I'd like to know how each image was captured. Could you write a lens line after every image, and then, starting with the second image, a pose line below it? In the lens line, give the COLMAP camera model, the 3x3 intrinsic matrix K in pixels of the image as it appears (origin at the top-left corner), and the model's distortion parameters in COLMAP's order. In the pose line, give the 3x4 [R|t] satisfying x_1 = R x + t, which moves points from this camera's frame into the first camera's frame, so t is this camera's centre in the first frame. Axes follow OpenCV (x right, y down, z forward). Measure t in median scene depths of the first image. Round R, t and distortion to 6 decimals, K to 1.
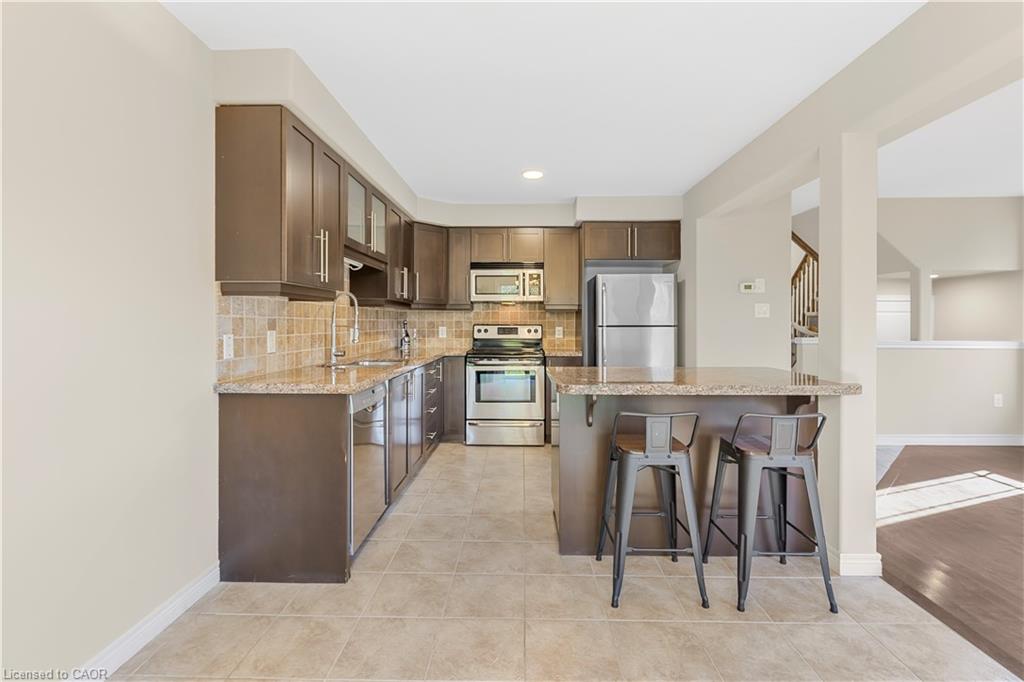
lens RADIAL K [[461.2, 0, 513.0], [0, 461.2, 321.6], [0, 0, 1]] dist [-0.000183, -0.000183]
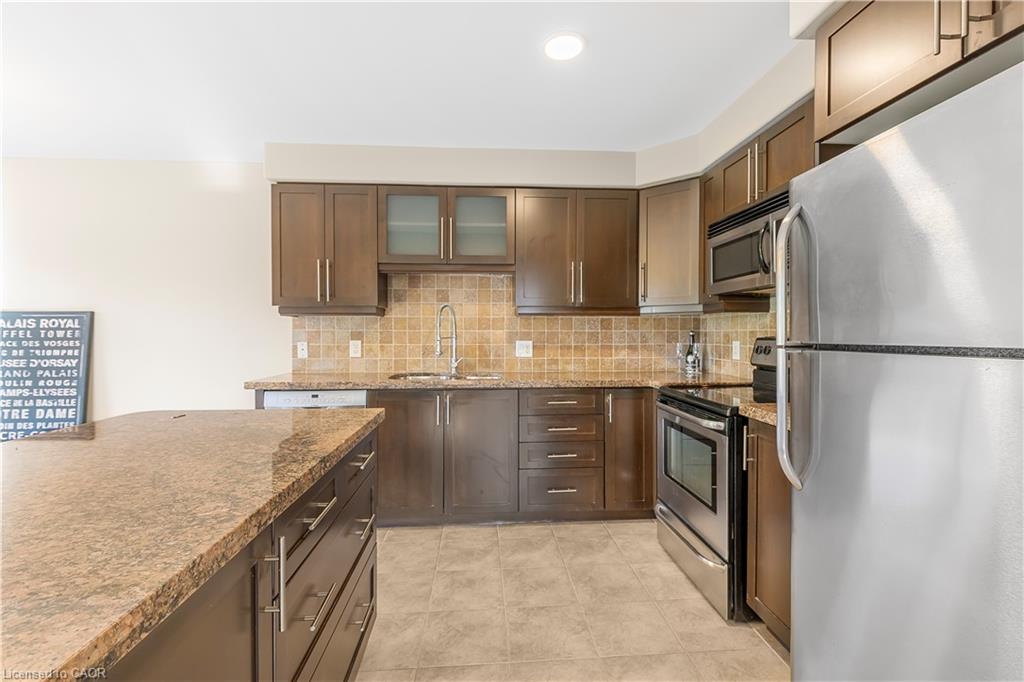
lens RADIAL K [[458.2, 0, 513.4], [0, 458.2, 337.2], [0, 0, 1]] dist [0.000104, 0.000051]
pose [[0.092476, 0.006620, -0.995693, 0.482067], [0.002563, 0.999973, 0.006886, 0.001347], [0.995712, -0.003189, 0.092457, 0.784233]]
